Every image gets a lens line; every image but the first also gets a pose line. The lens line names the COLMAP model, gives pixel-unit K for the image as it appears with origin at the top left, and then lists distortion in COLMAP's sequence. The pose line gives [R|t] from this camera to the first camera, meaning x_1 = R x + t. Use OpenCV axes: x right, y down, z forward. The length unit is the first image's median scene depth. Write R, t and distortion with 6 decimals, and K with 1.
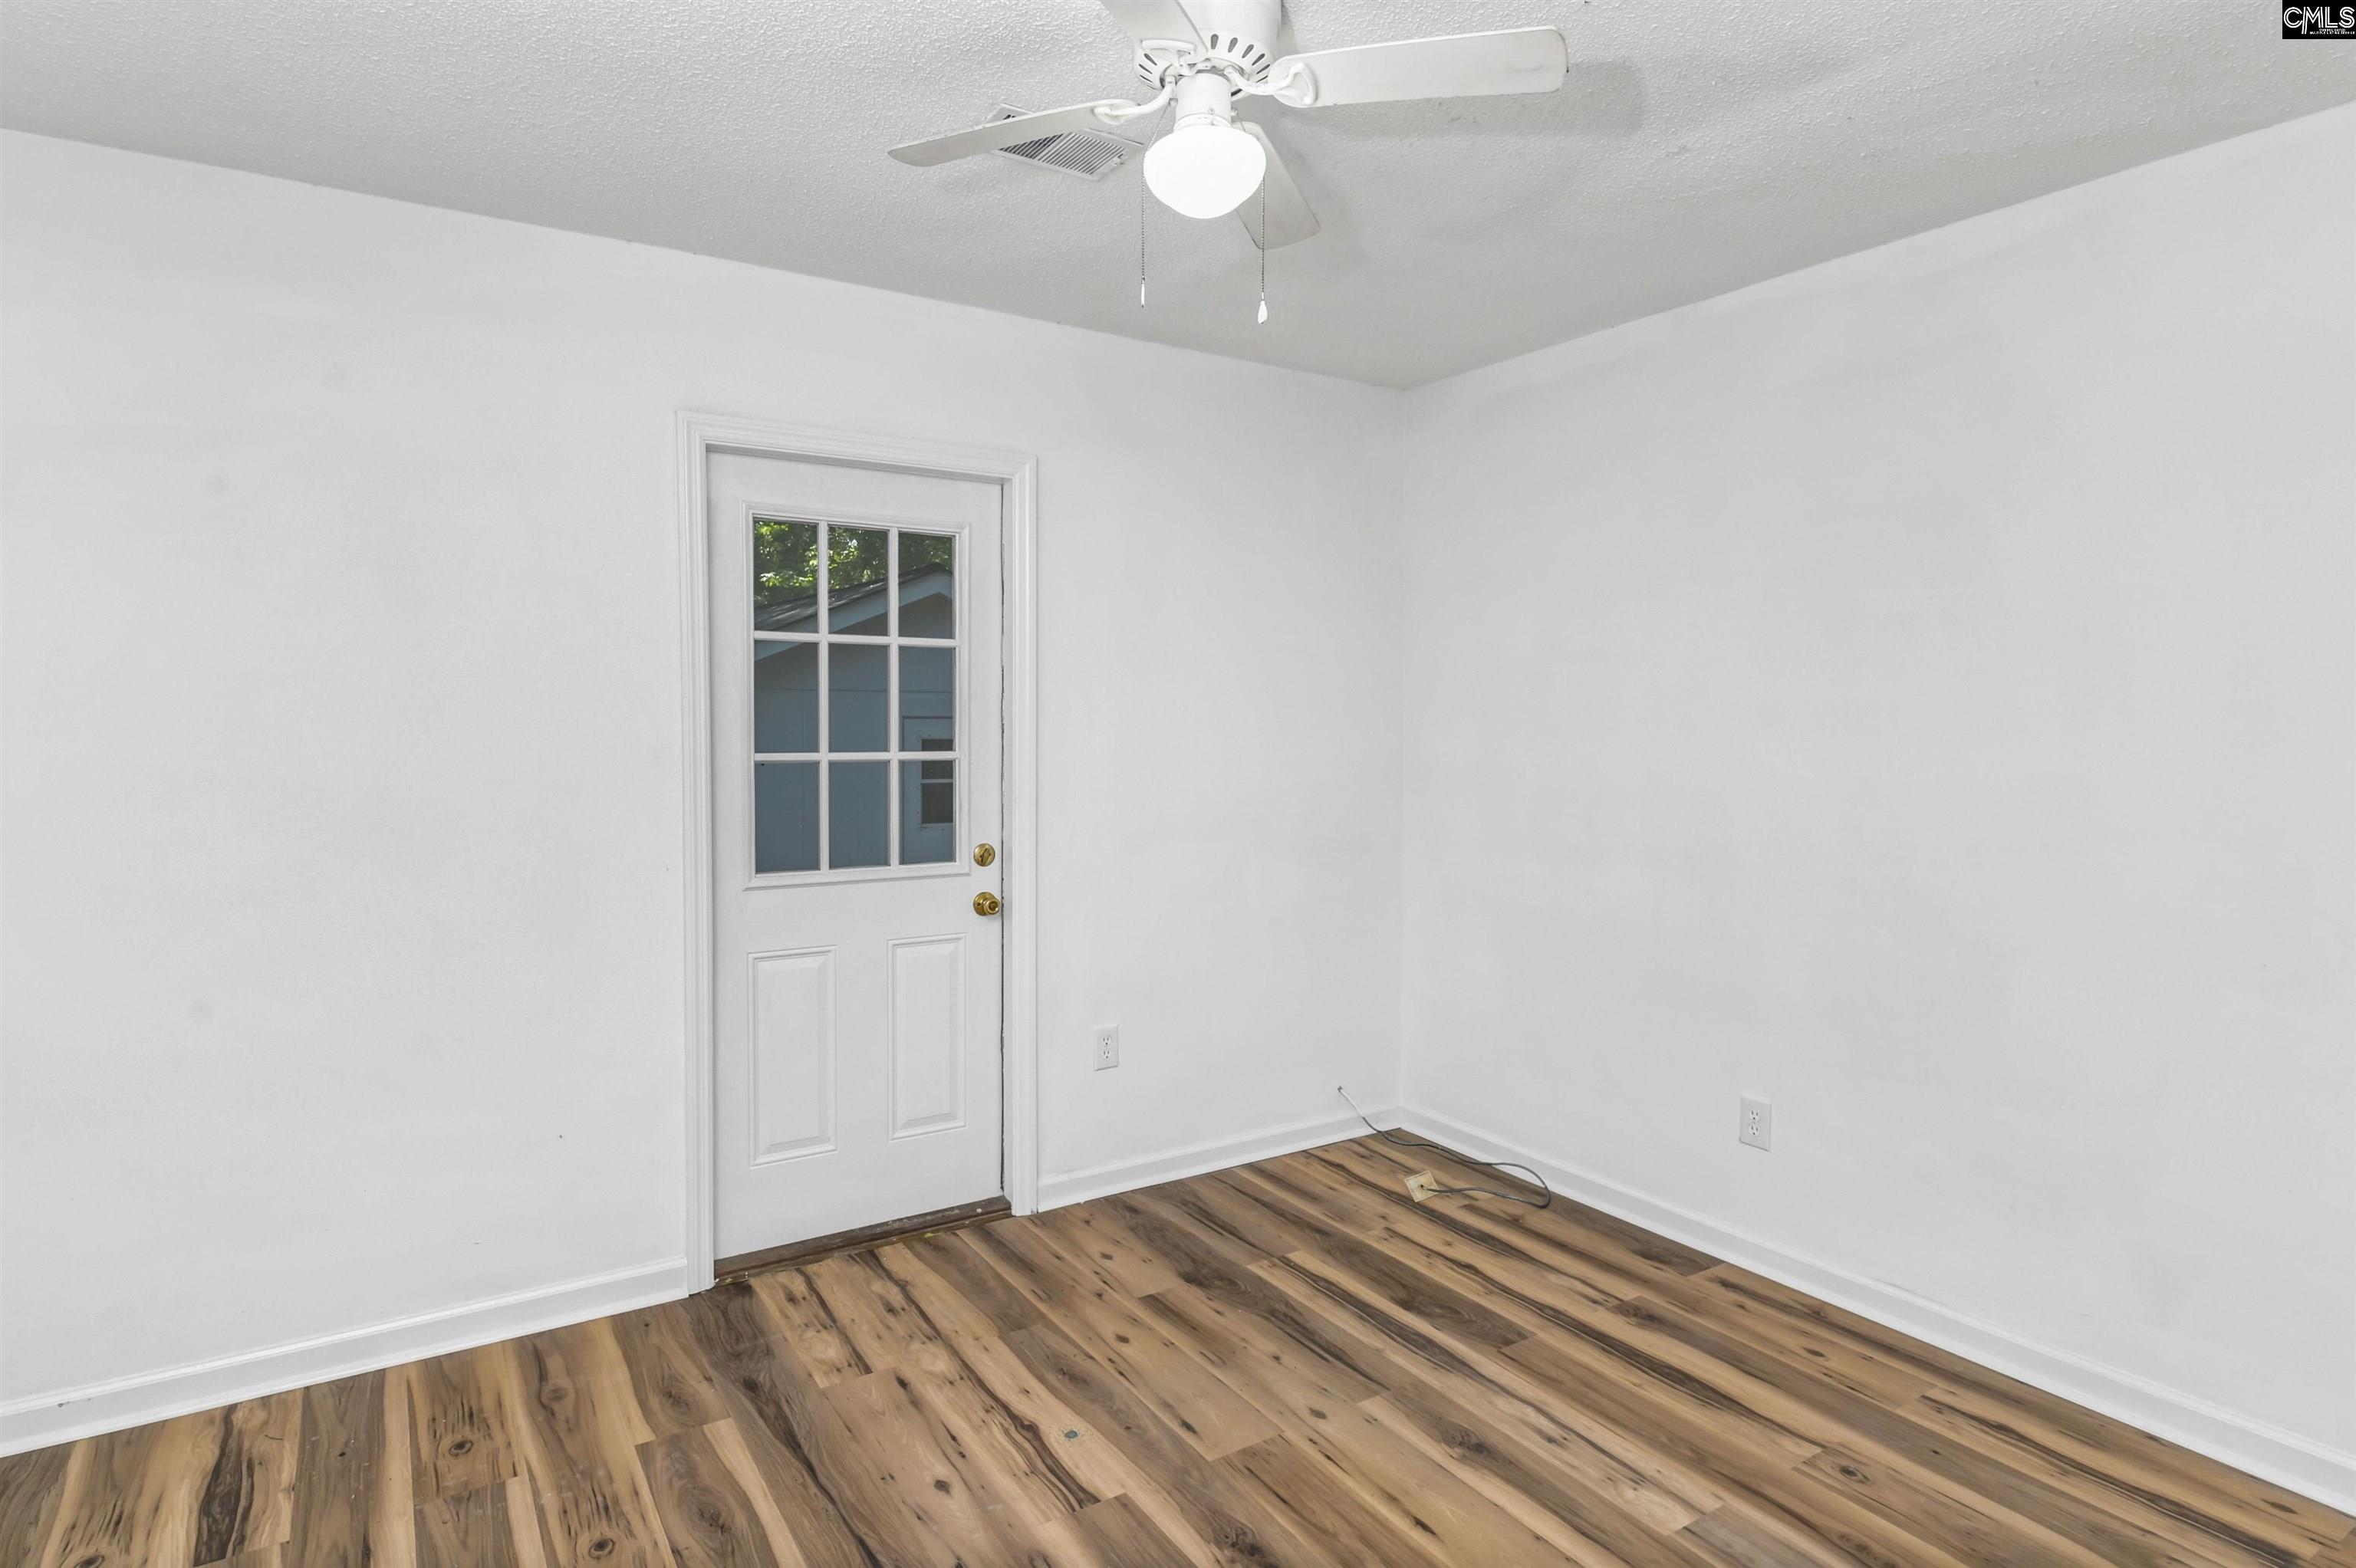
lens RADIAL K [[1247.9, 0, 1173.8], [0, 1247.9, 772.7], [0, 0, 1]] dist [-0.000695, -0.003851]
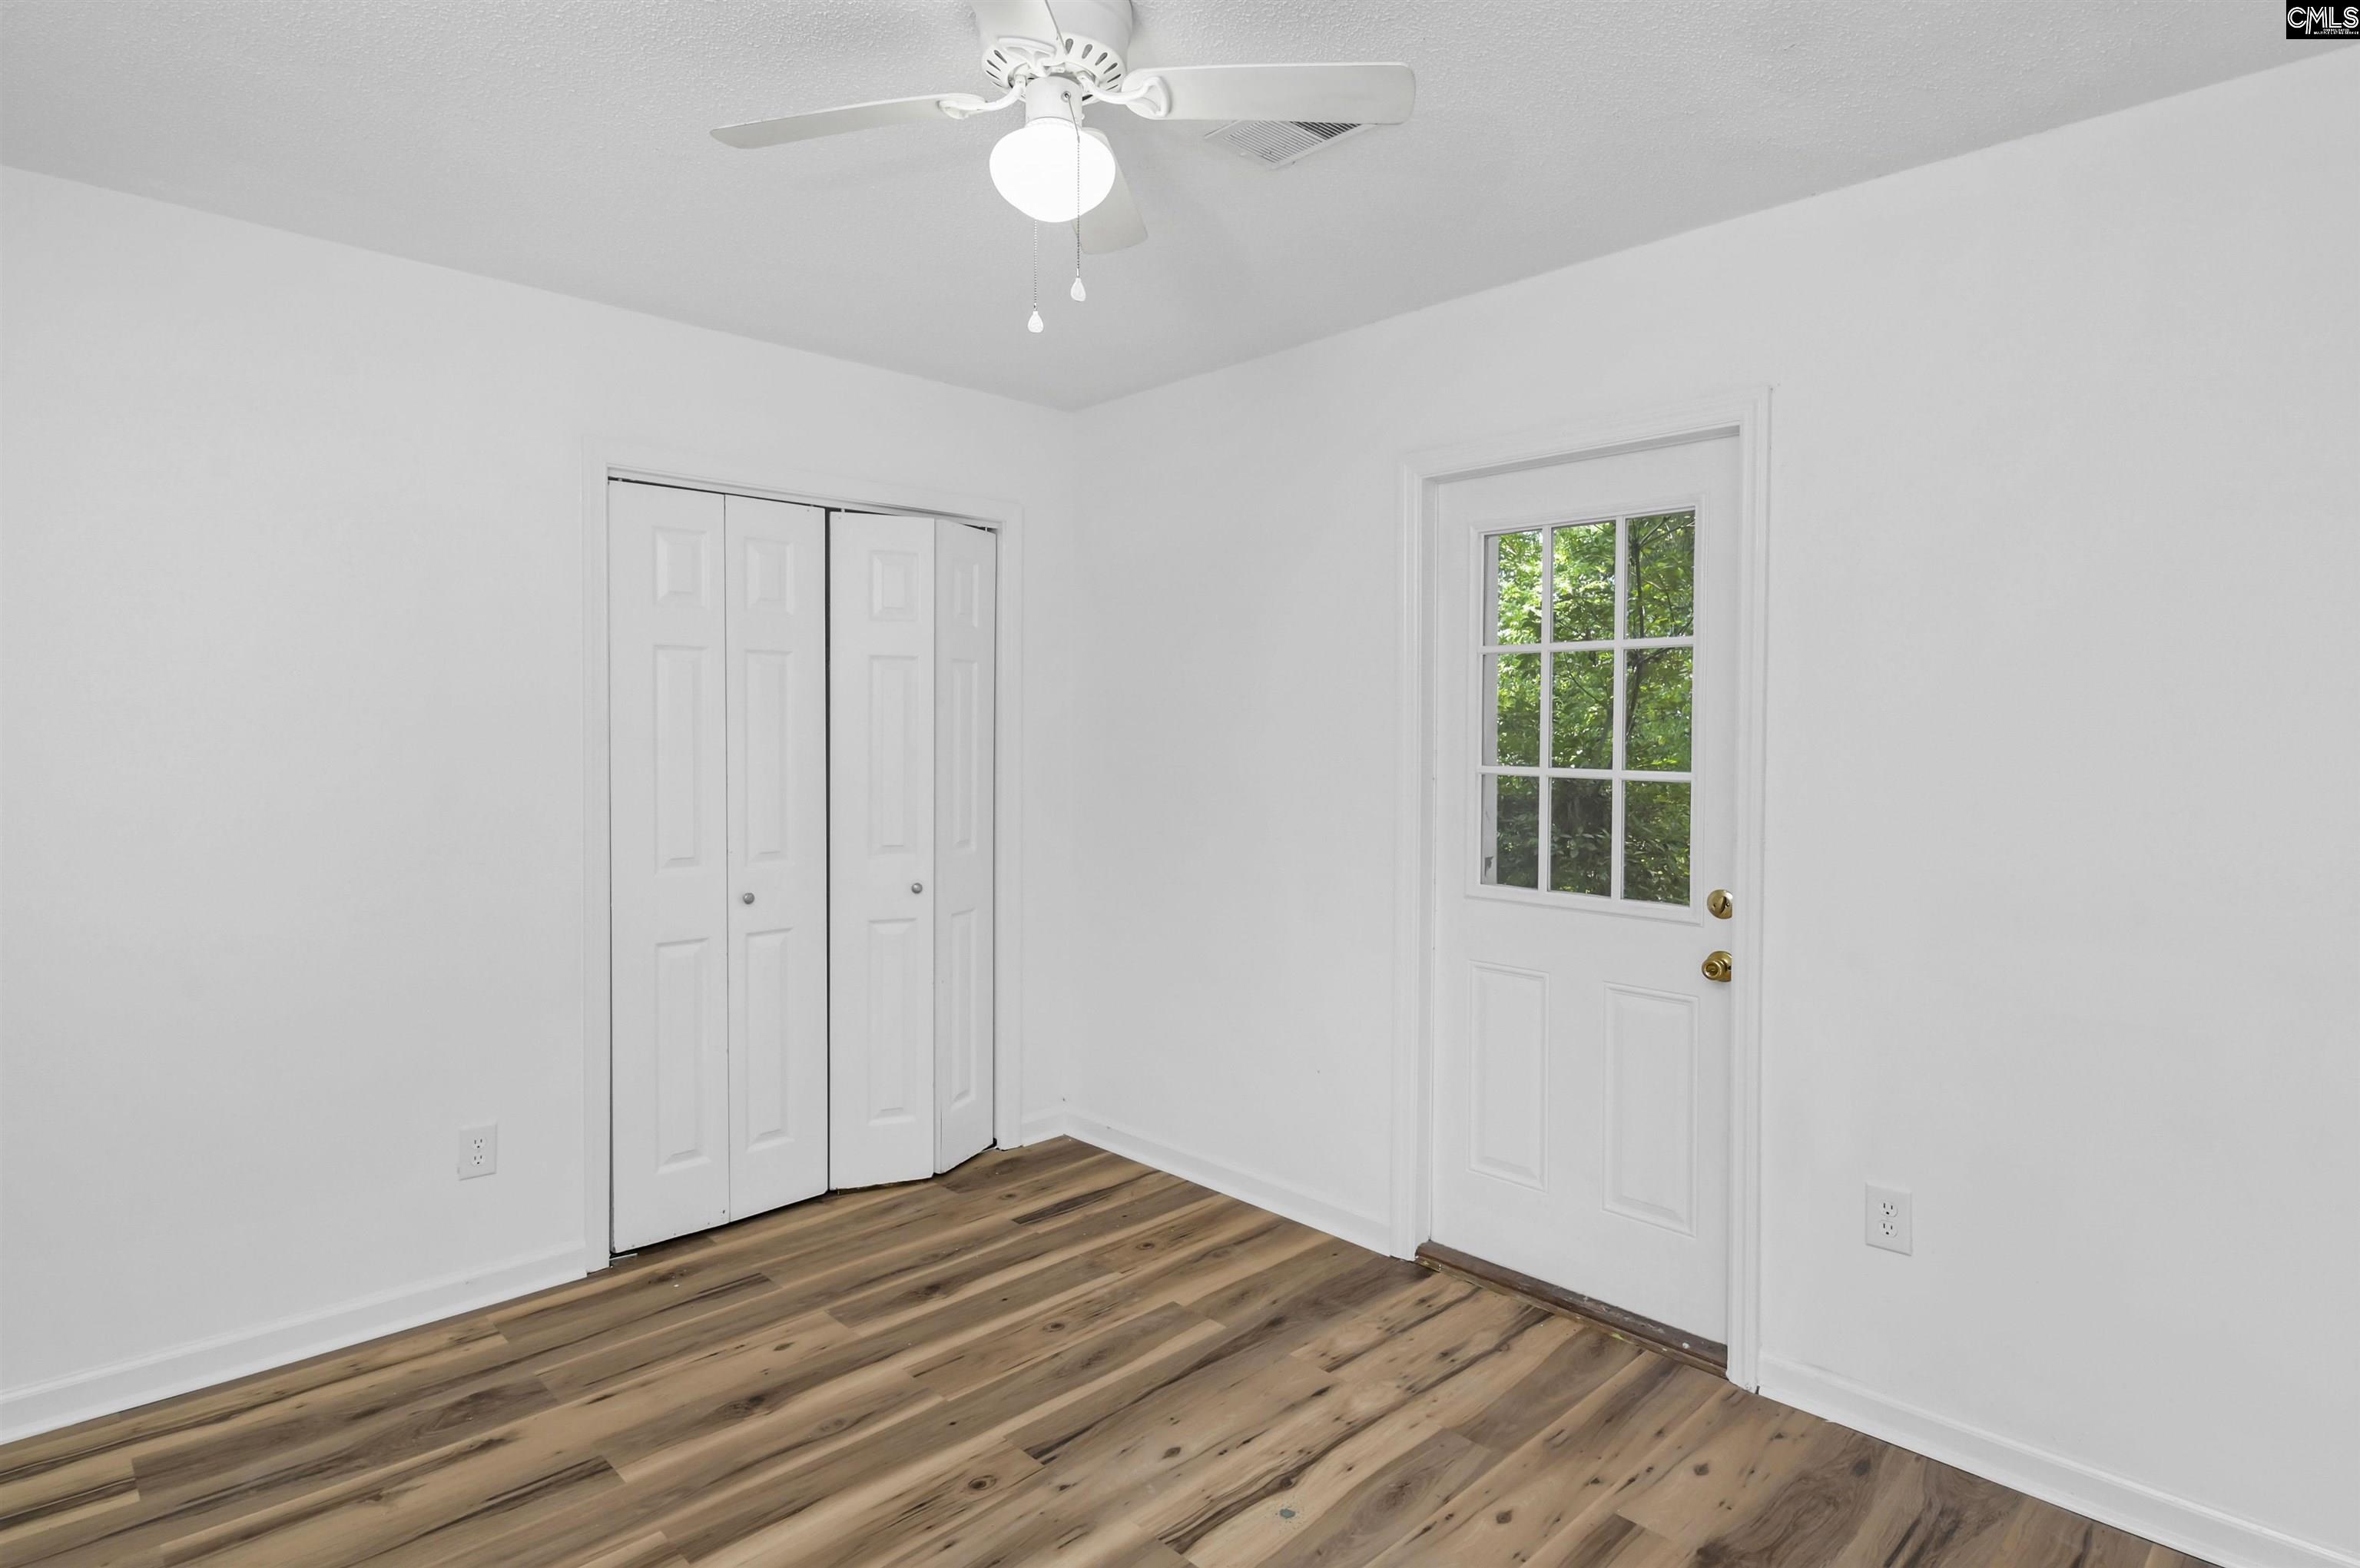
lens RADIAL K [[1250.1, 0, 1166.8], [0, 1250.1, 733.7], [0, 0, 1]] dist [-0.000695, -0.003851]
pose [[0.185170, 0.010164, -0.982654, 0.651180], [-0.038961, 0.999236, 0.002994, -0.035336], [0.981934, 0.037731, 0.185425, 0.585781]]
